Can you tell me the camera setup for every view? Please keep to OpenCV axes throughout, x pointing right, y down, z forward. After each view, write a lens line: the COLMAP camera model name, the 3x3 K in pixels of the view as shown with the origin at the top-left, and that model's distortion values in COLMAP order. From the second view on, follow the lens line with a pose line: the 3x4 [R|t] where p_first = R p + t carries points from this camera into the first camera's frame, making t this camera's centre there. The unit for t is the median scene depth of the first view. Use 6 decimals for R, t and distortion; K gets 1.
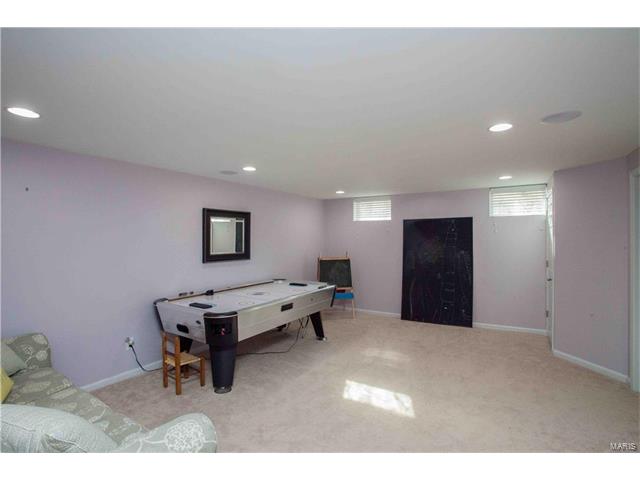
lens RADIAL K [[311.4, 0, 316.4], [0, 311.4, 239.2], [0, 0, 1]] dist [-0.063434, 0.022638]
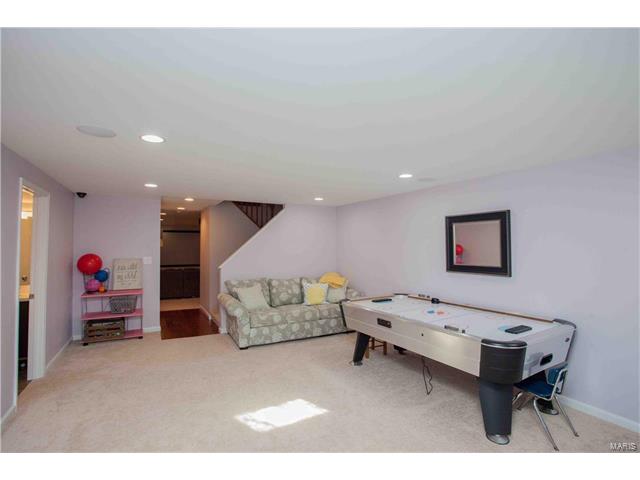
lens RADIAL K [[311.4, 0, 316.4], [0, 311.4, 239.2], [0, 0, 1]] dist [-0.063434, 0.022638]
pose [[-0.488558, -0.017760, -0.872351, 0.718355], [-0.001425, 0.999808, -0.019556, -0.008160], [0.872530, -0.008311, -0.488489, 1.140804]]
